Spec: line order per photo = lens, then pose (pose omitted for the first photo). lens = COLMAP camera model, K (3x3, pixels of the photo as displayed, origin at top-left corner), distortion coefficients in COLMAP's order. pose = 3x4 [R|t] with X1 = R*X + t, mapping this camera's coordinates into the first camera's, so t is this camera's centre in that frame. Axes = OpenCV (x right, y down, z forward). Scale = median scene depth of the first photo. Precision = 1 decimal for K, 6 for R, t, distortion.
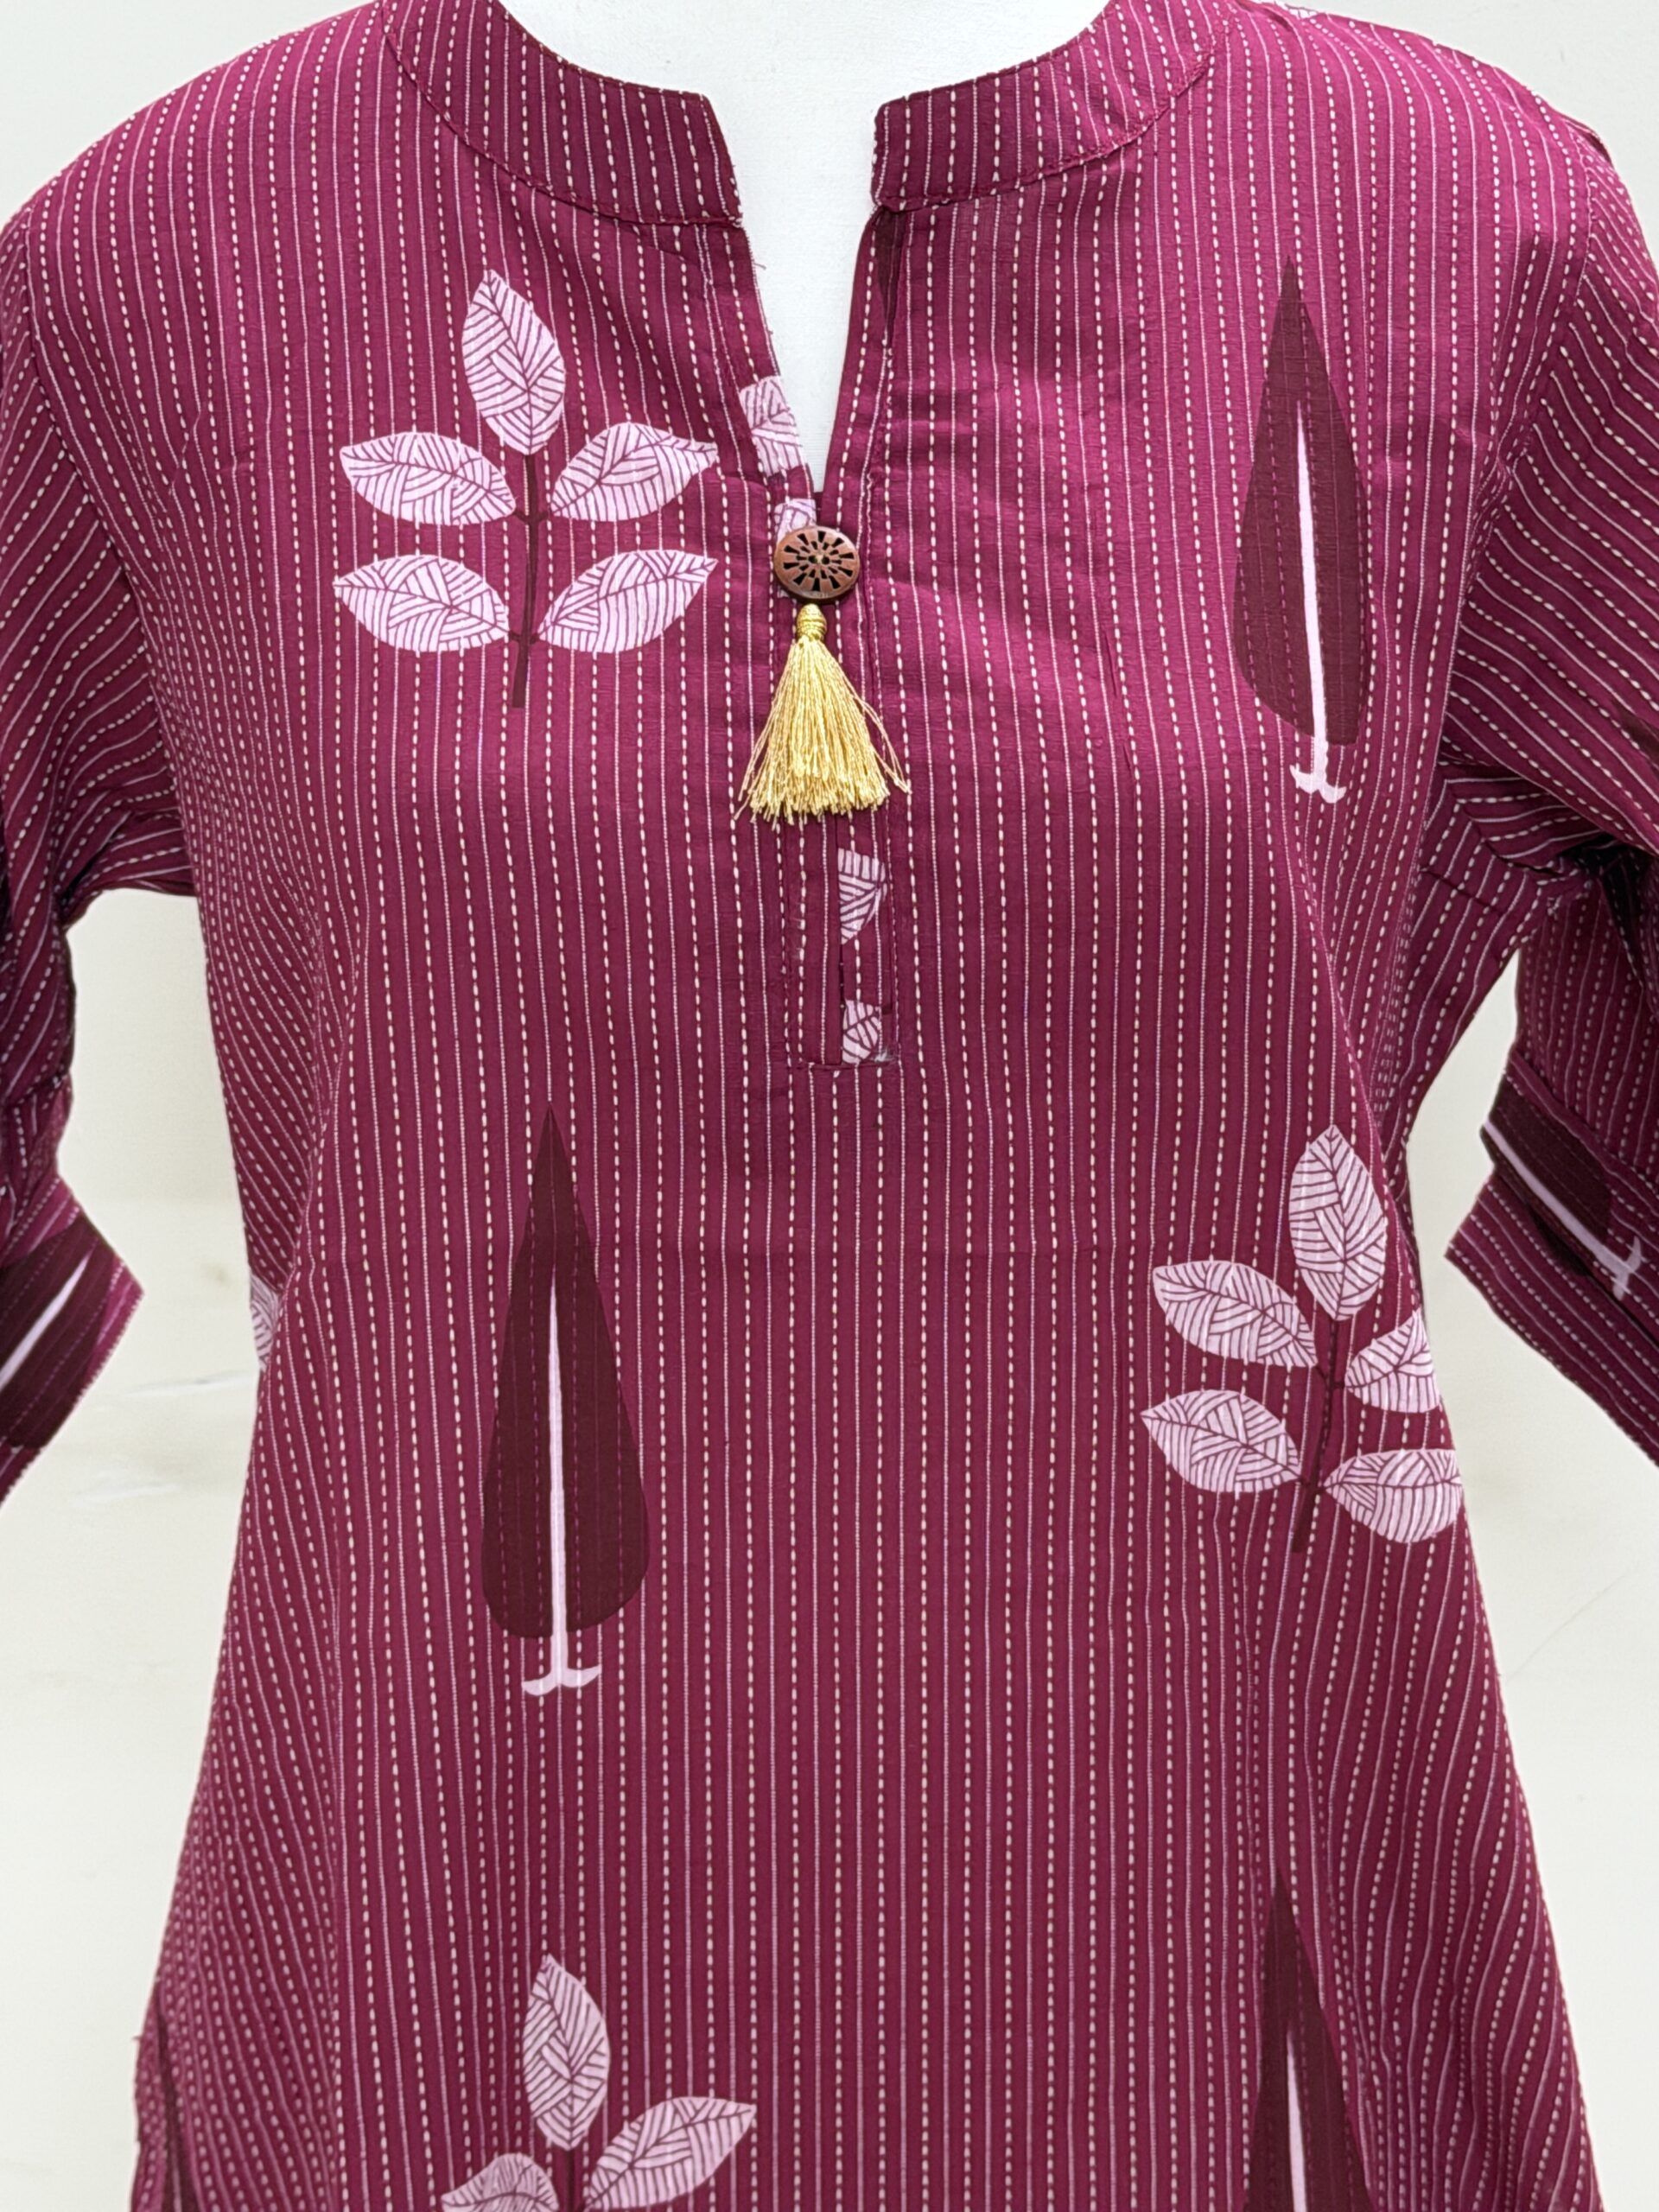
lens RADIAL K [[4691.3, 0, 828.6], [0, 4691.3, 1010.1], [0, 0, 1]] dist [-0.013139, 0.078348]
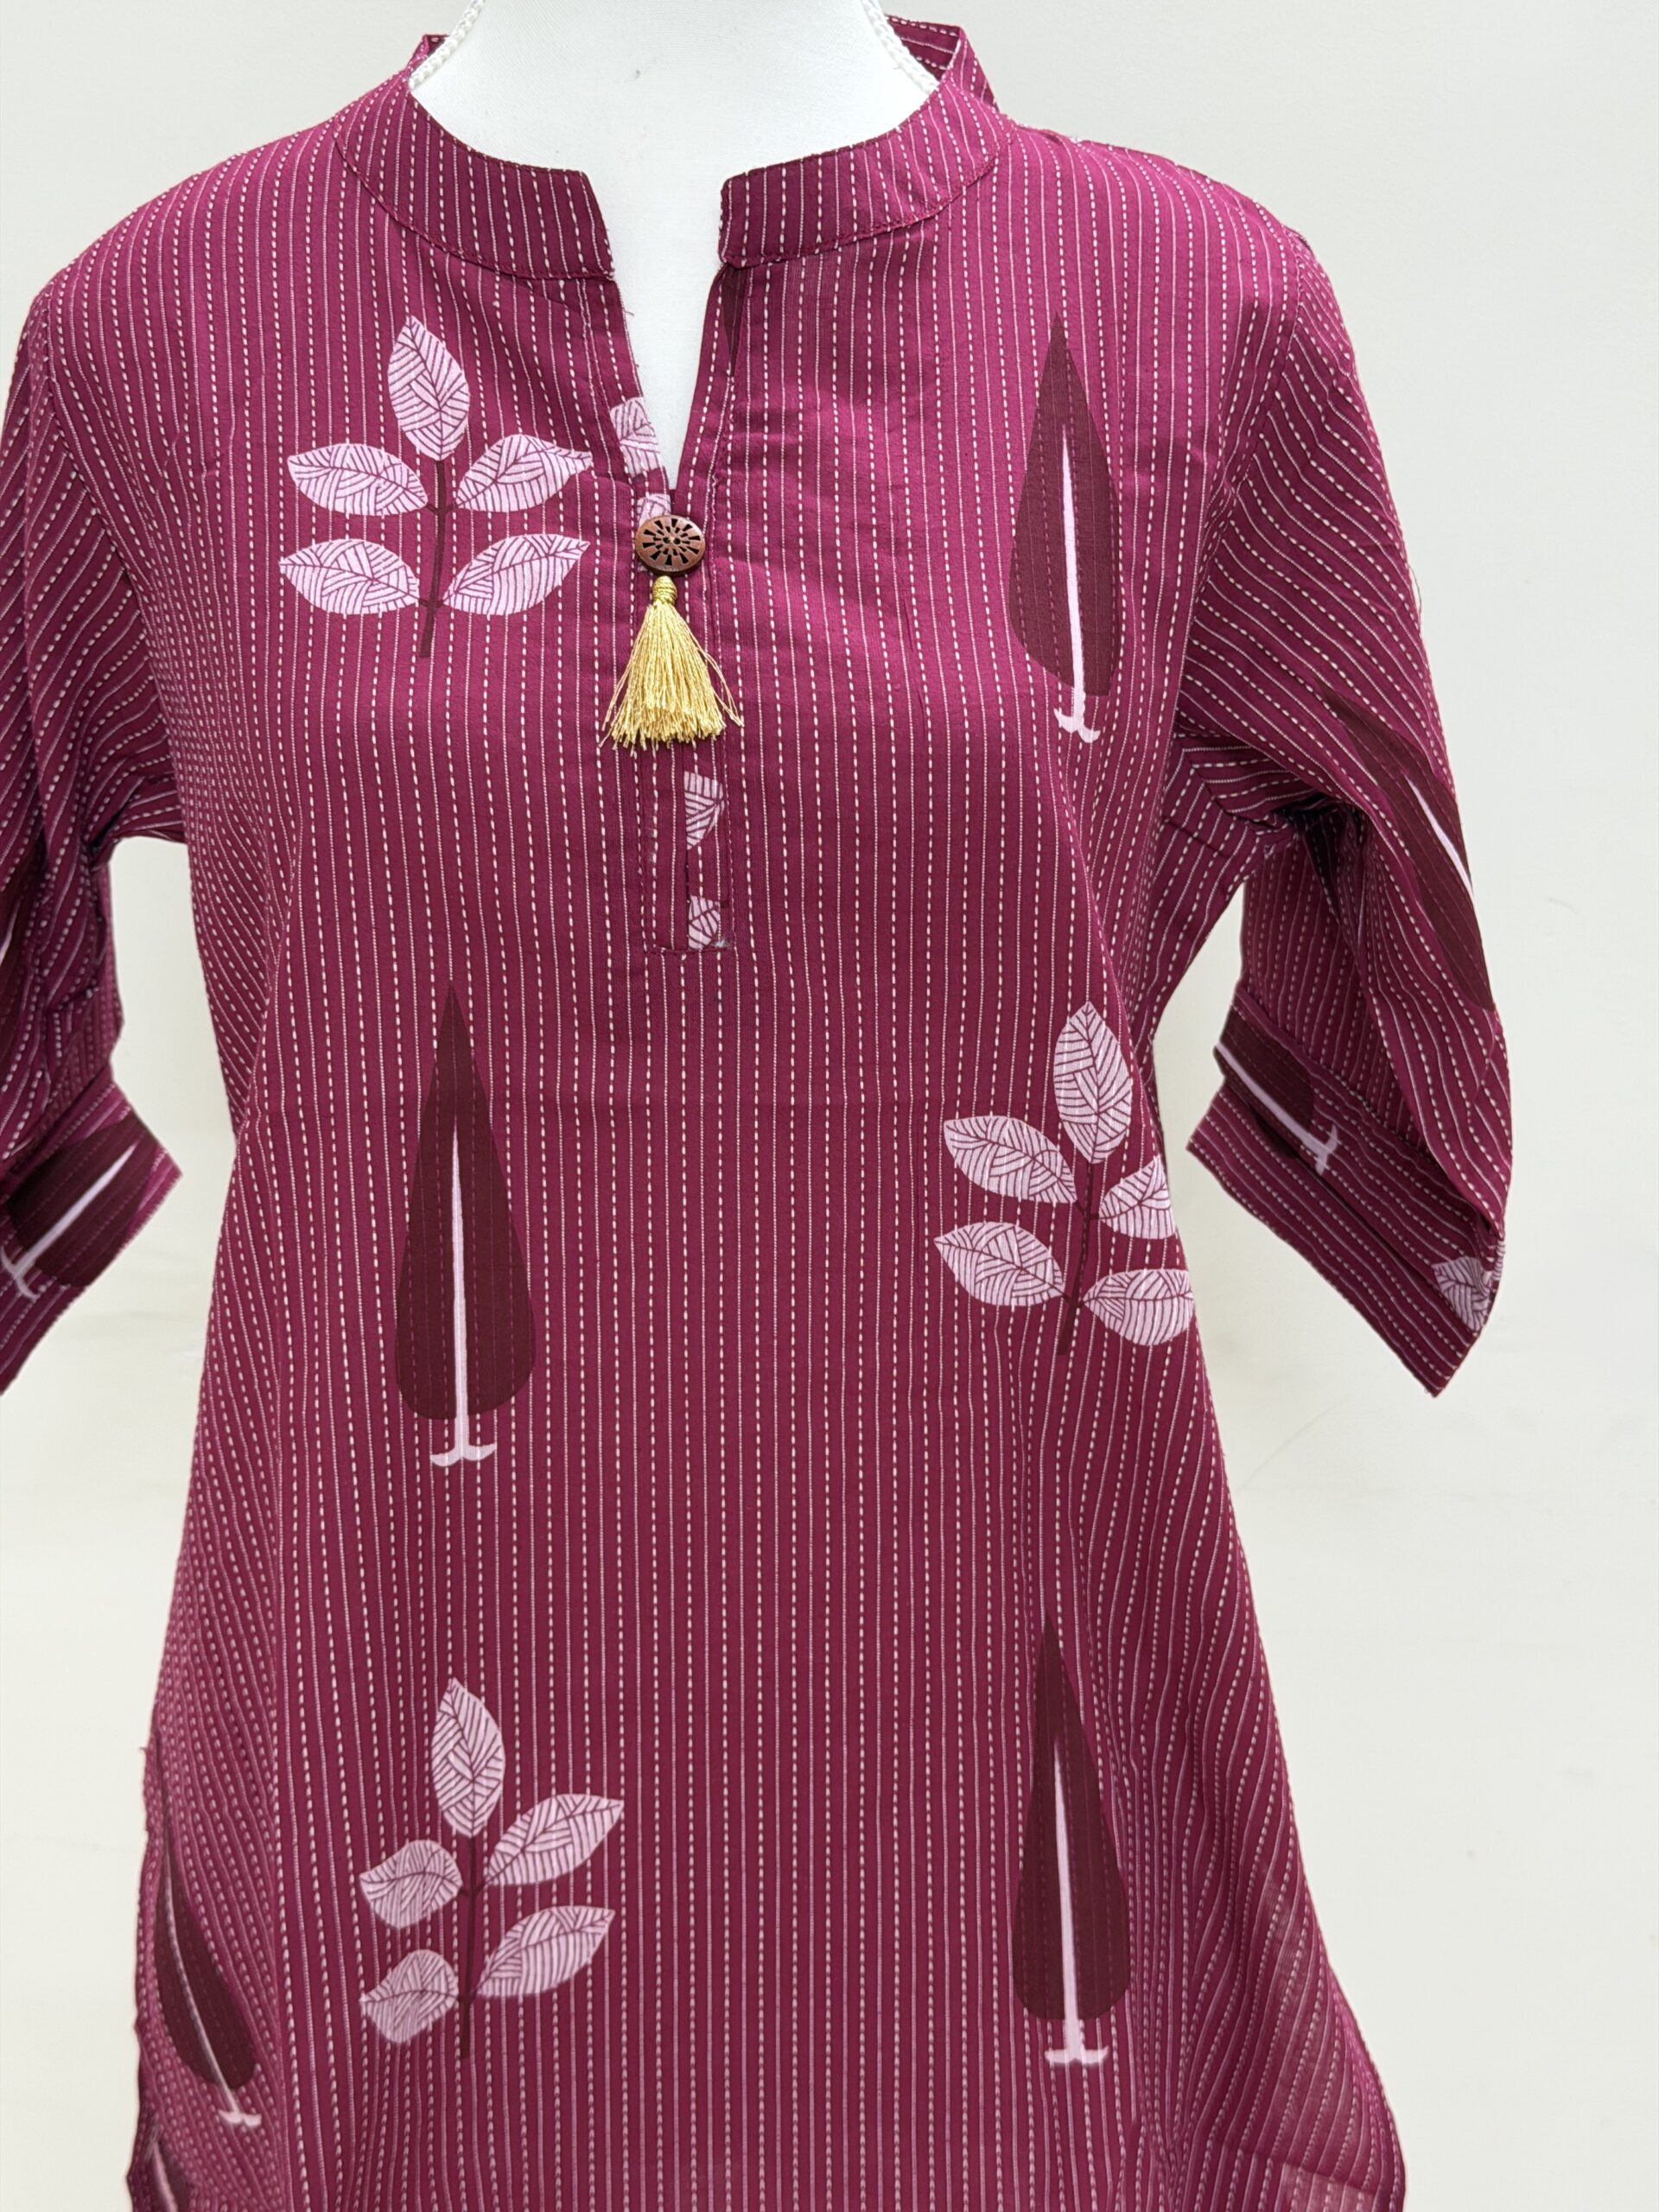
lens RADIAL K [[2956.9, 0, 842.4], [0, 2956.9, 1100.1], [0, 0, 1]] dist [0.023838, -0.029080]
pose [[0.999969, 0.002329, 0.007493, 0.036476], [-0.002272, 0.999969, -0.007580, 0.055246], [-0.007511, 0.007563, 0.999943, 0.220068]]
